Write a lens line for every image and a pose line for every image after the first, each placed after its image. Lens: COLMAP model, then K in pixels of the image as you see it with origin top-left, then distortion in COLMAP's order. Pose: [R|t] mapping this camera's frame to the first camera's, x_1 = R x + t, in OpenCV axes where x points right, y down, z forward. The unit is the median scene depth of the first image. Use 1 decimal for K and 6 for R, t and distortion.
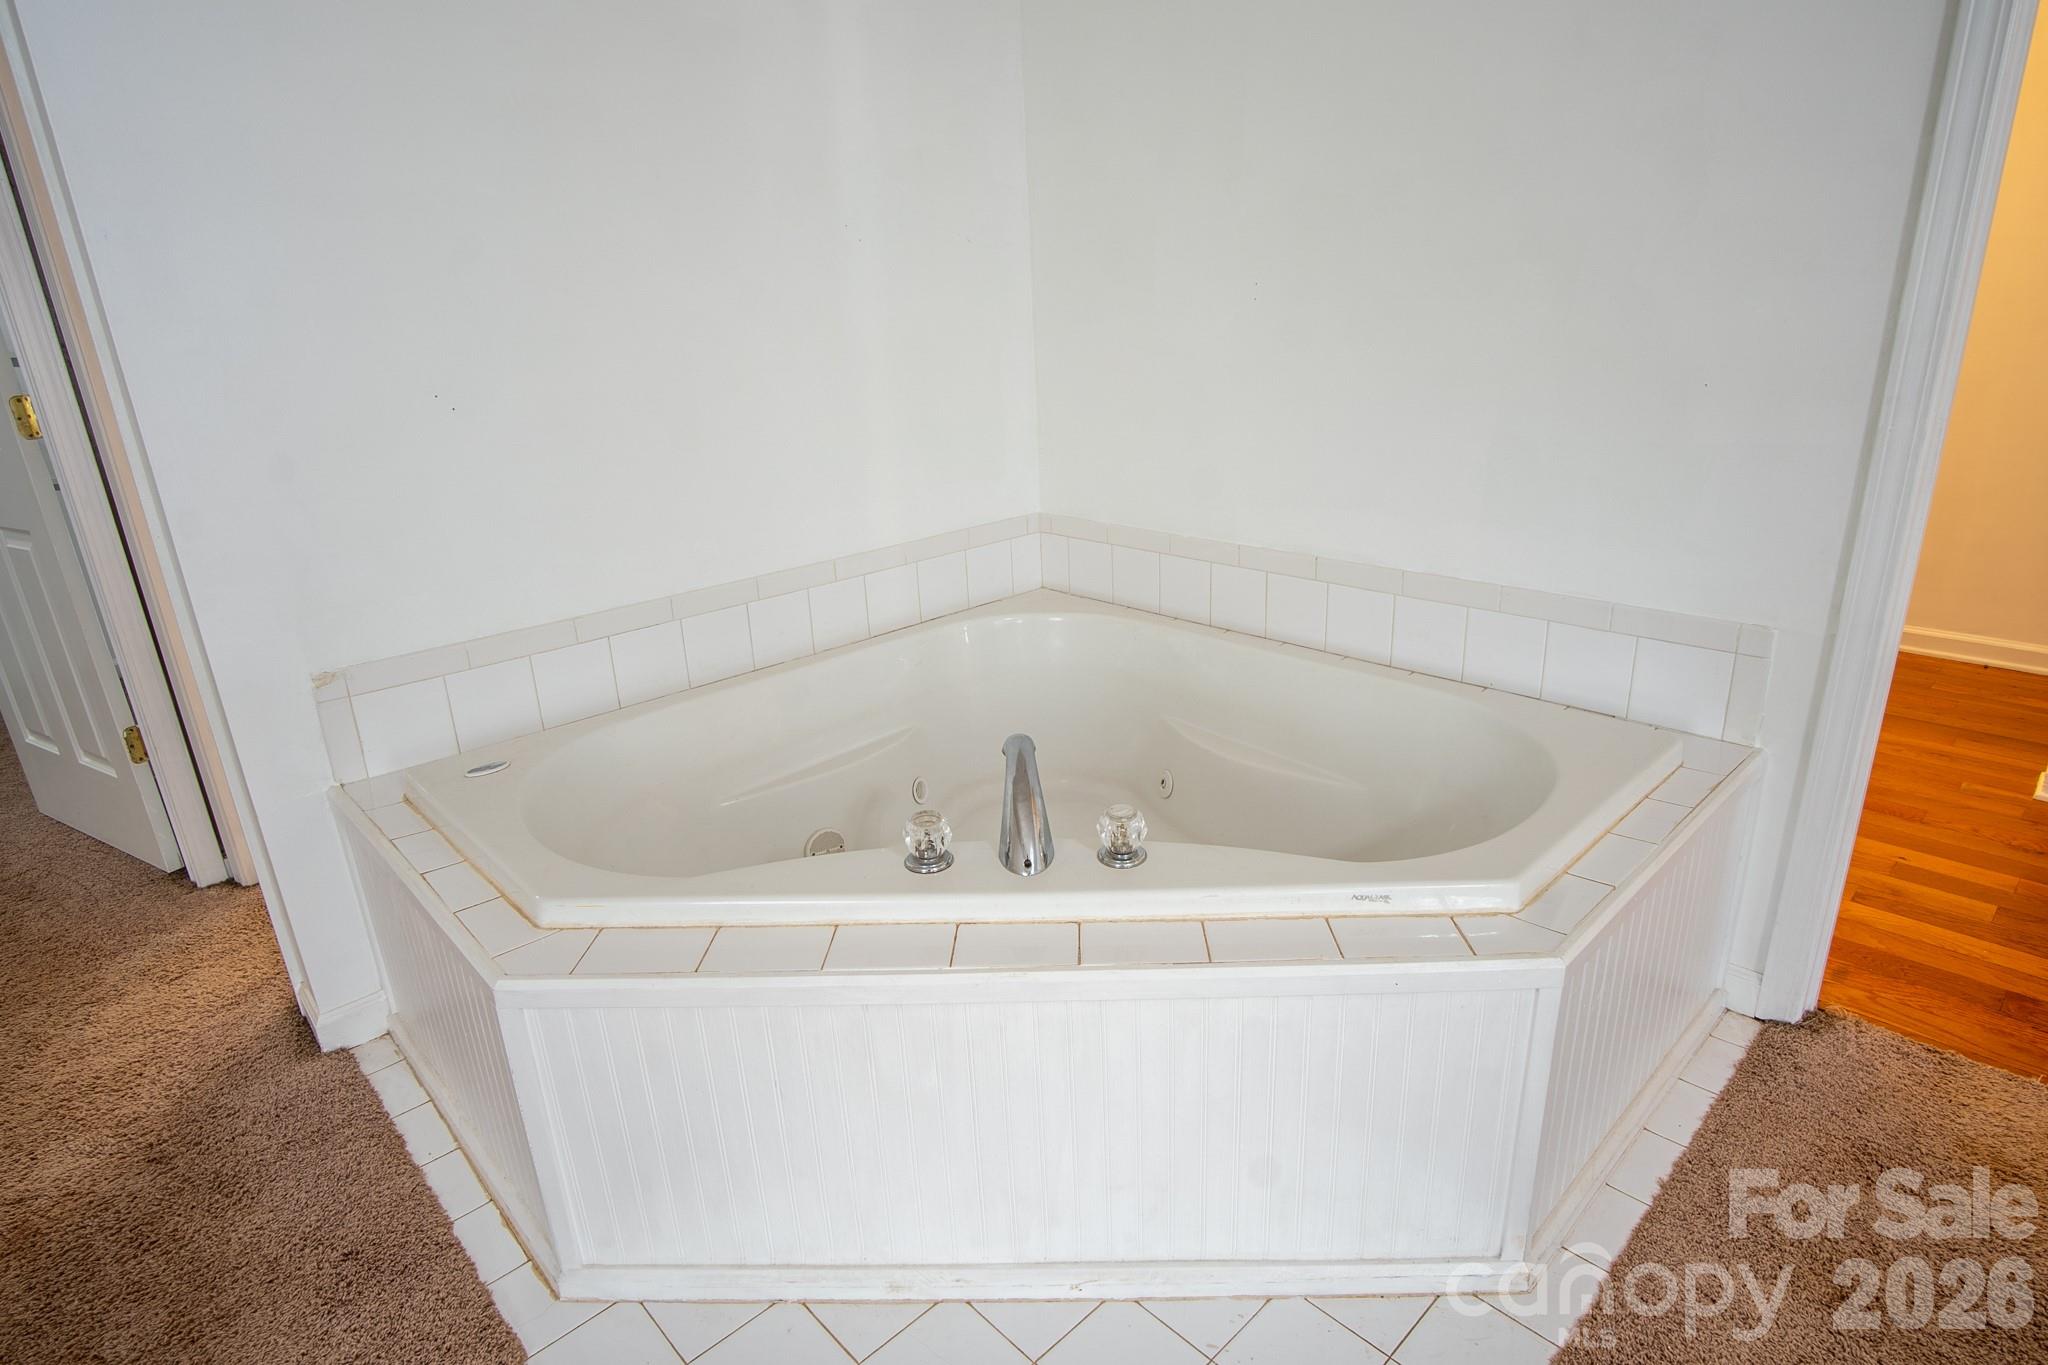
lens RADIAL K [[1123.0, 0, 1029.0], [0, 1123.0, 677.6], [0, 0, 1]] dist [-0.031652, 0.006032]
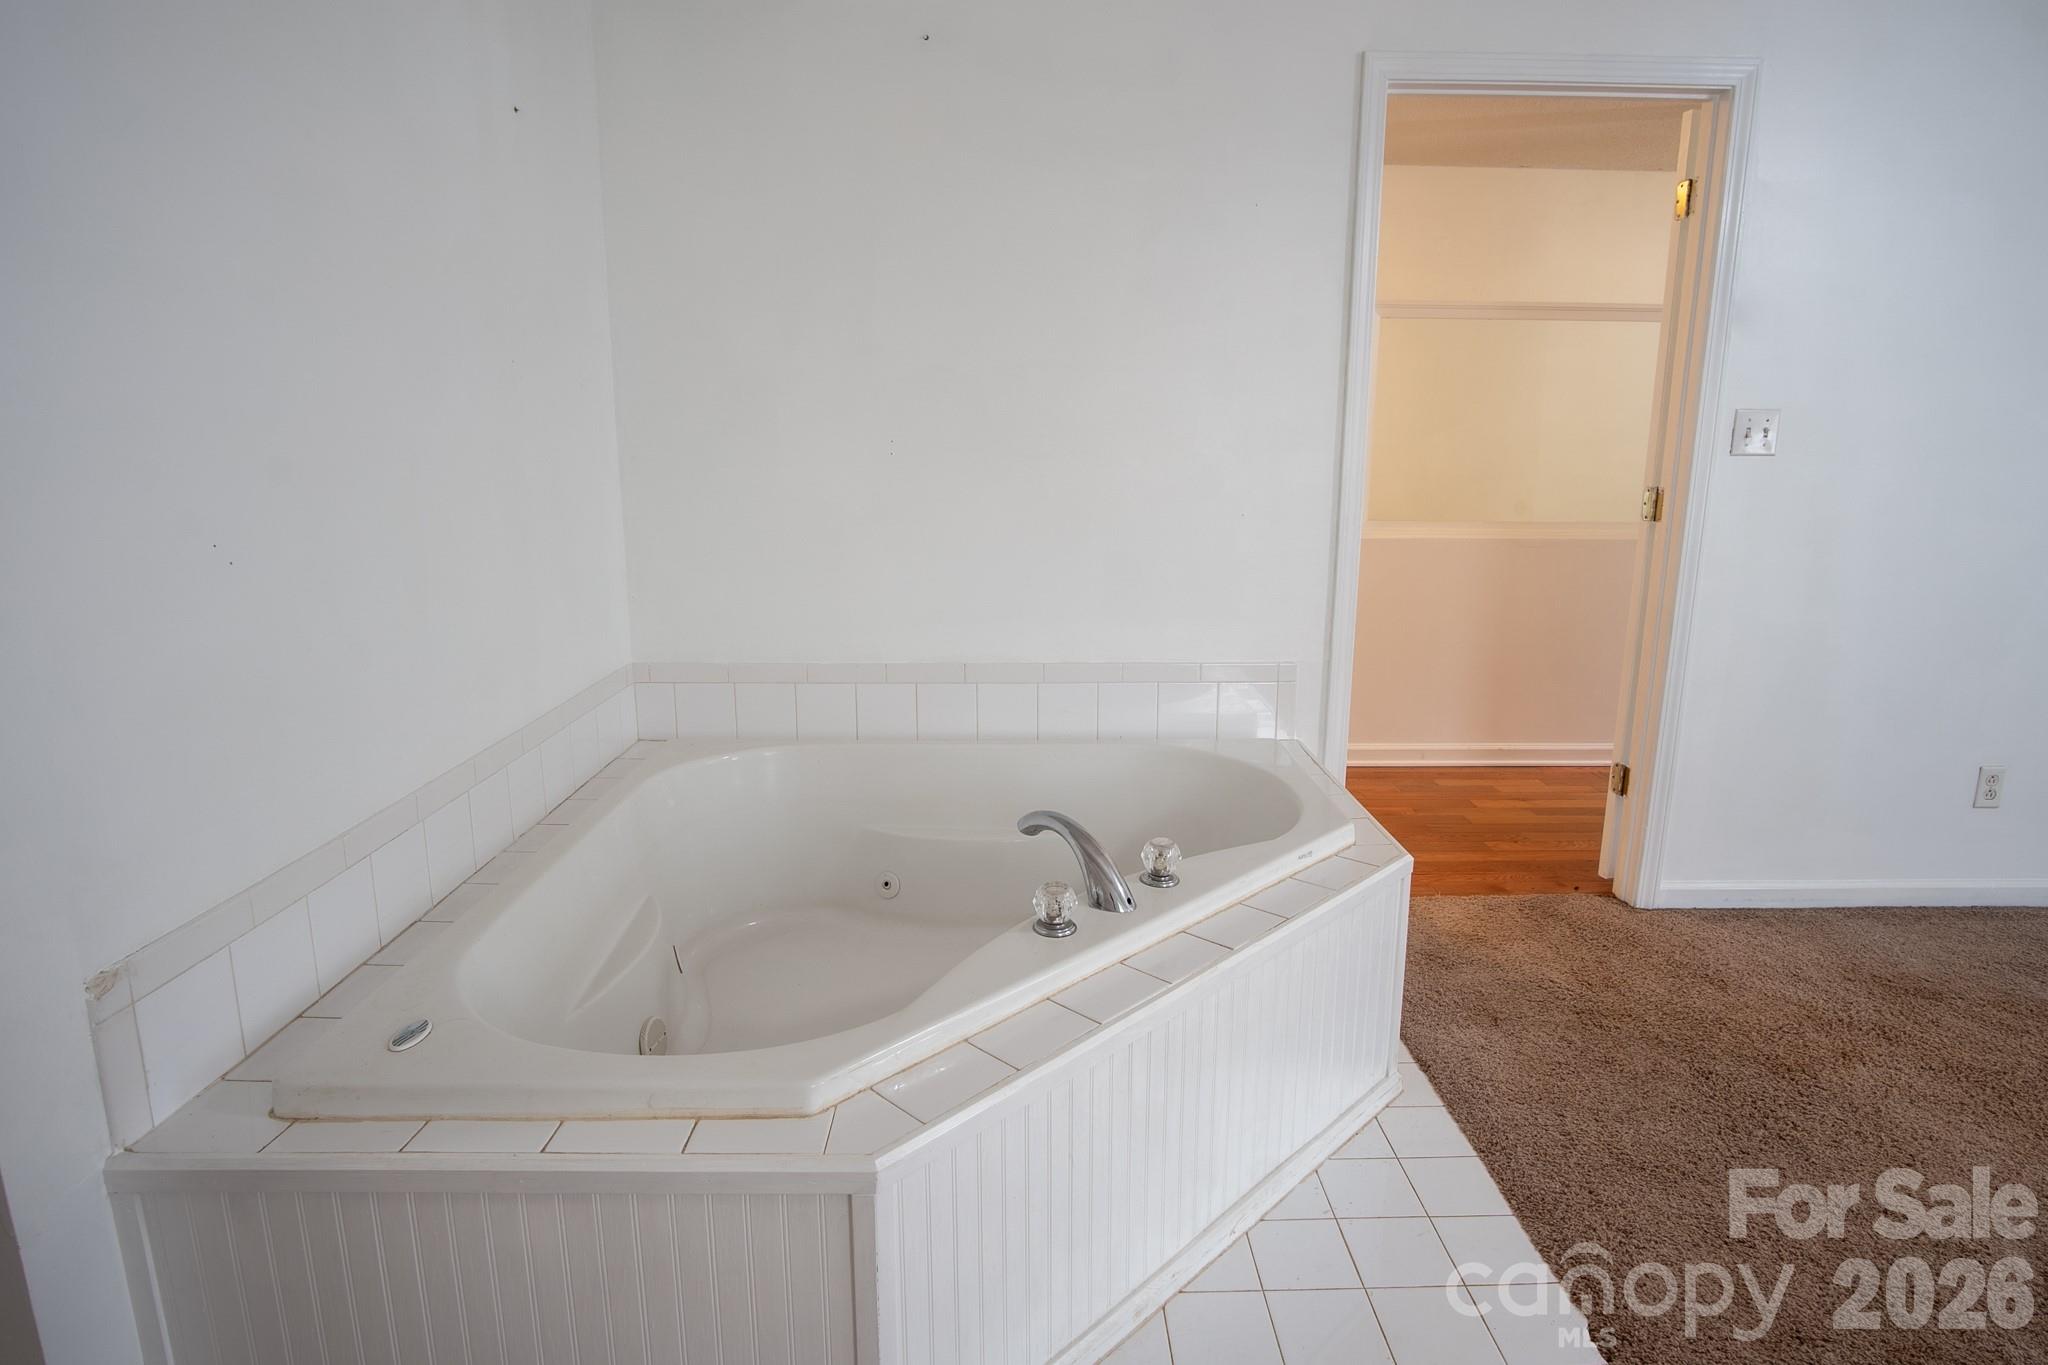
lens RADIAL K [[1123.0, 0, 1039.8], [0, 1123.0, 676.3], [0, 0, 1]] dist [-0.031652, 0.006032]
pose [[0.670524, -0.111434, 0.733471, -0.718416], [0.212330, 0.976124, -0.045809, -0.027624], [-0.710854, 0.186454, 0.678175, 0.161795]]
